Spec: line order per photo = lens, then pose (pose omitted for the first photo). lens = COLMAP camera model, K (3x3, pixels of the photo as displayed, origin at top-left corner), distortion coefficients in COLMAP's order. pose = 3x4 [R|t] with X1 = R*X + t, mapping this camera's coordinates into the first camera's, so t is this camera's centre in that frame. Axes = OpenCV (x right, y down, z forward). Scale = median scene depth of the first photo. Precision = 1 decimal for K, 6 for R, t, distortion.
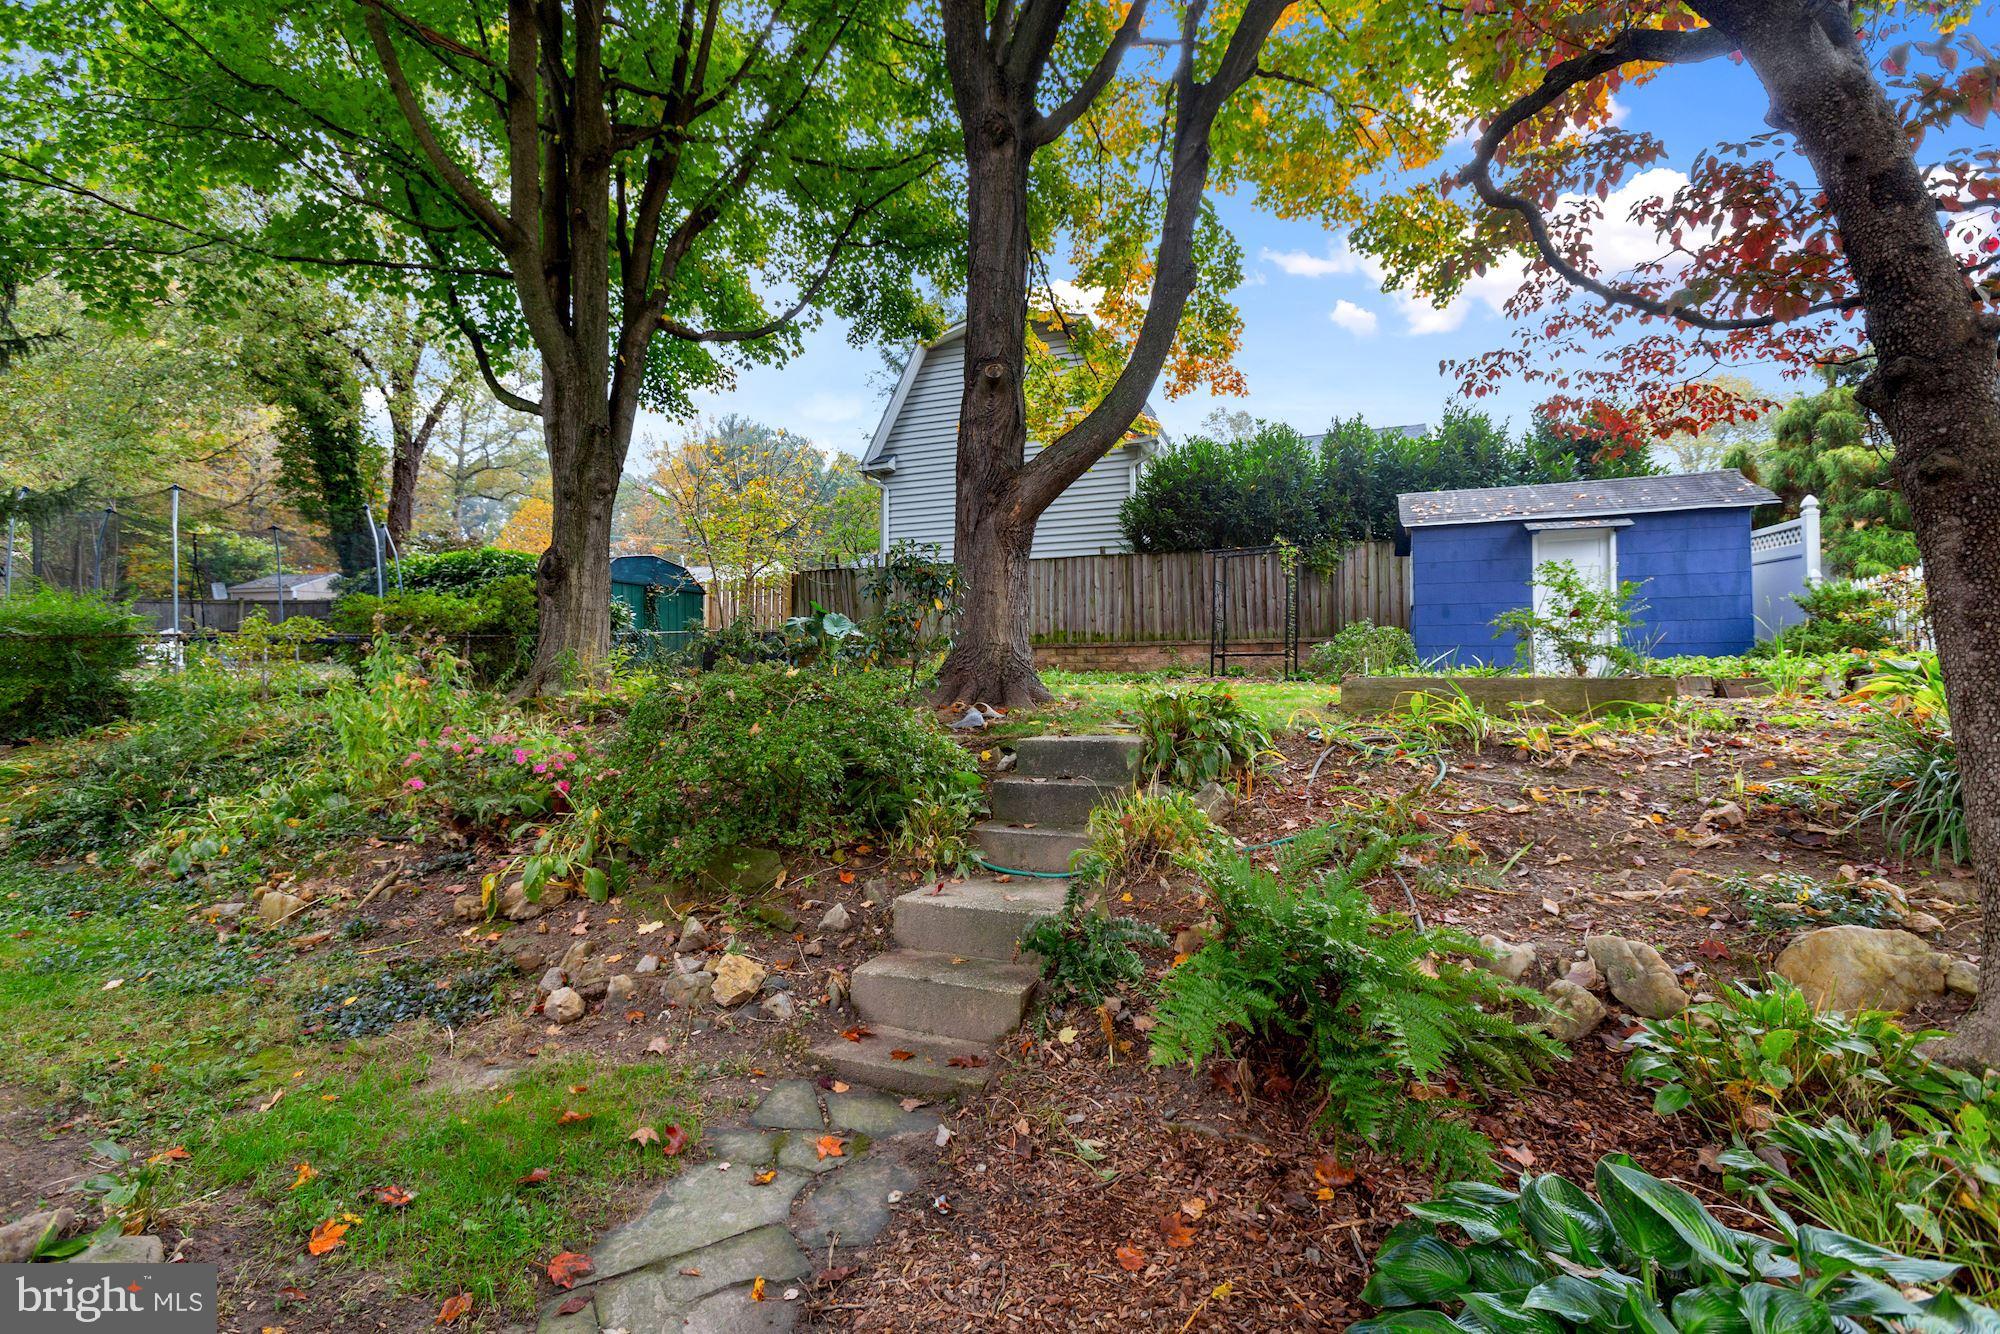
lens RADIAL K [[900.6, 0, 974.4], [0, 900.6, 670.1], [0, 0, 1]] dist [0.000507, 0.000723]
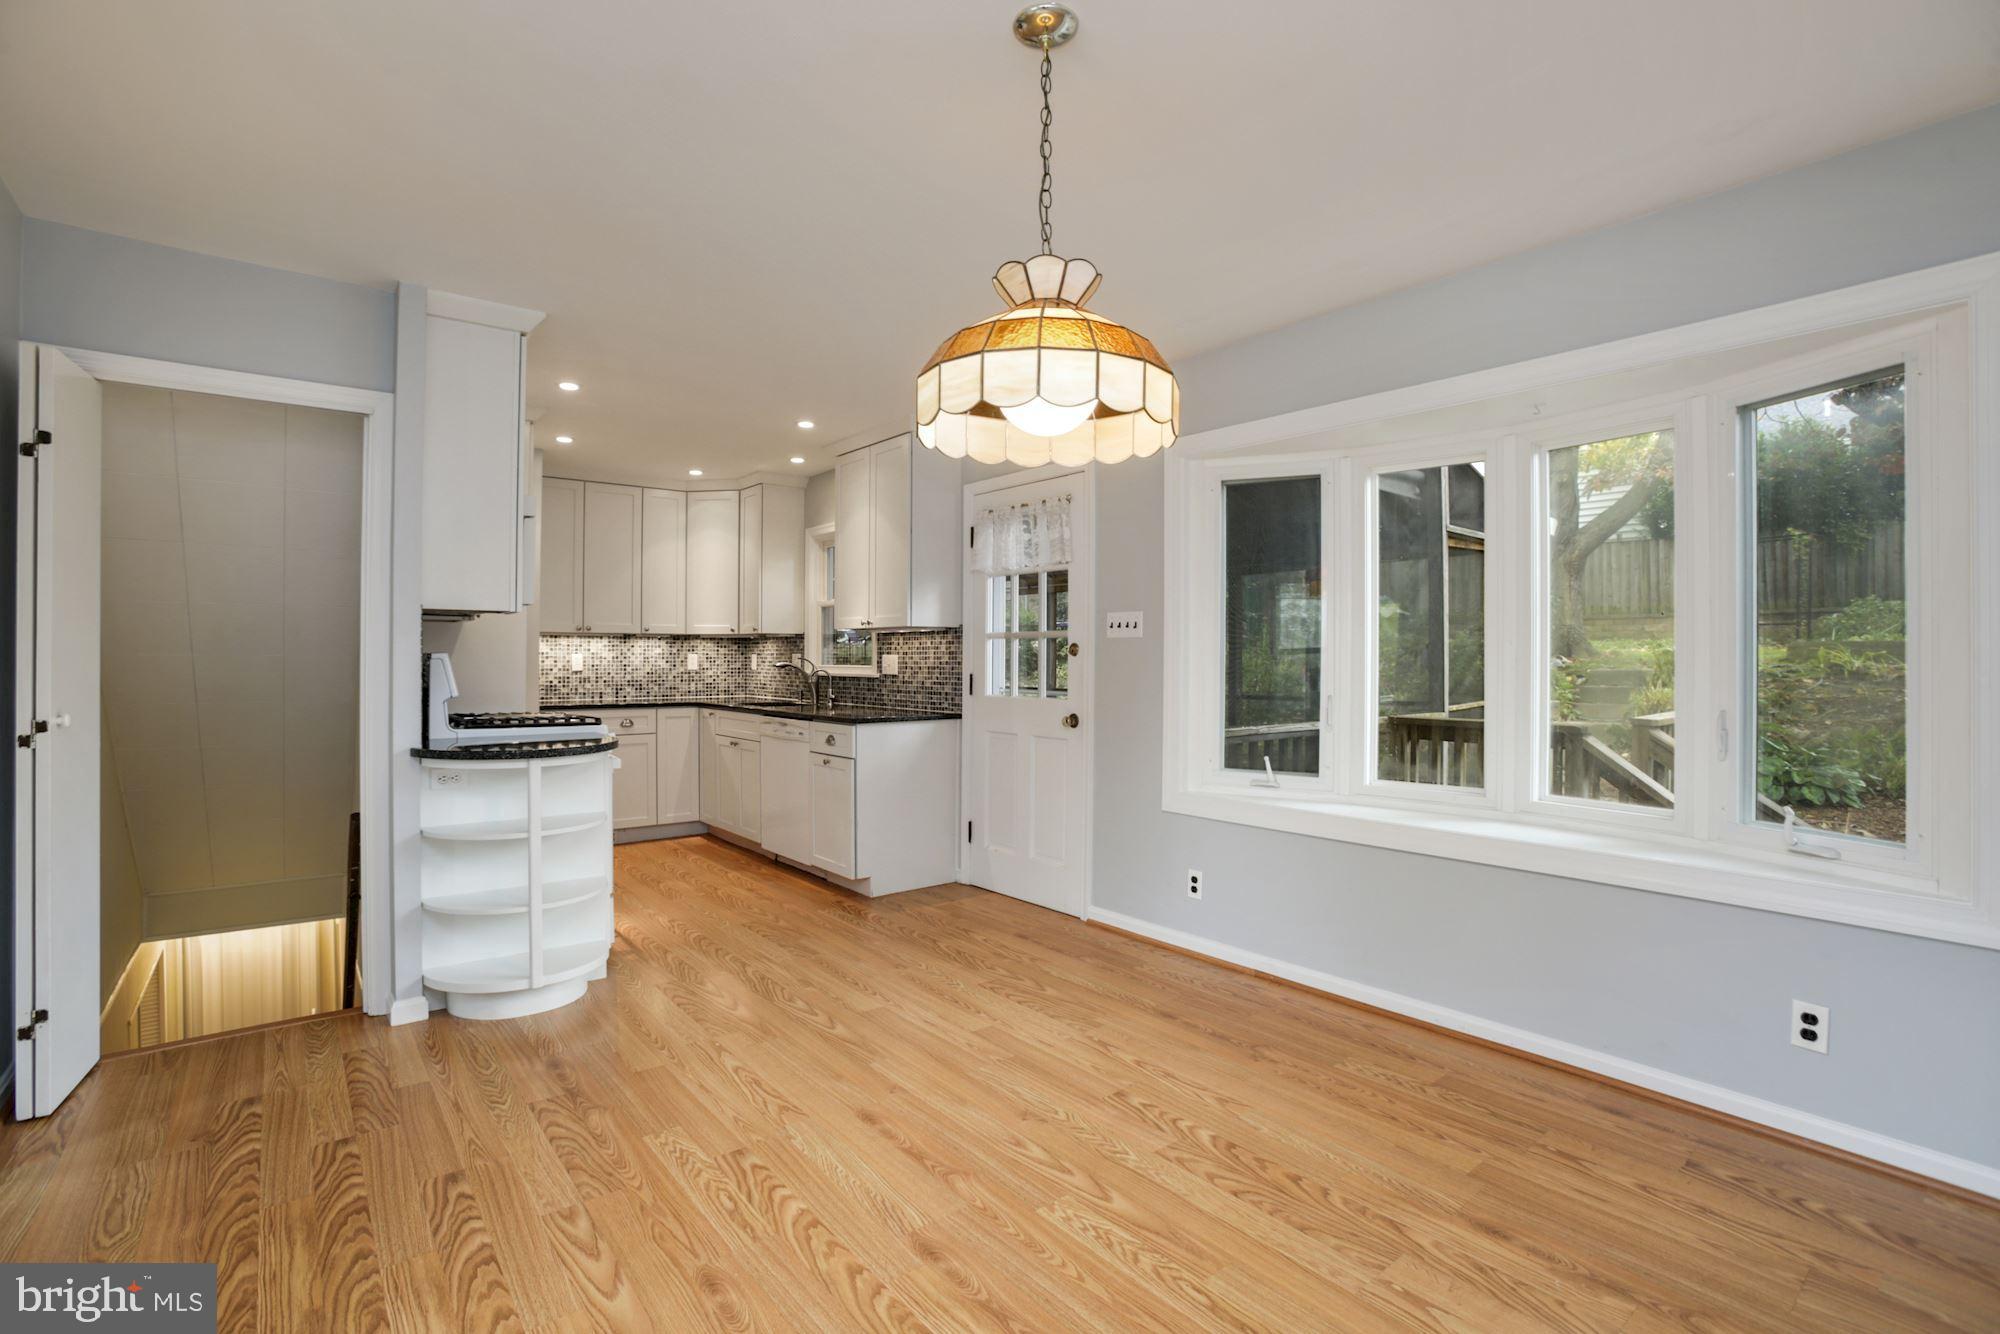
lens RADIAL K [[935.8, 0, 997.2], [0, 935.8, 654.0], [0, 0, 1]] dist [-0.003581, 0.000136]
pose [[0.906647, -0.002639, -0.421882, -0.239113], [0.008844, 0.999880, 0.012751, -0.004868], [0.421798, -0.015291, 0.906561, -1.360724]]
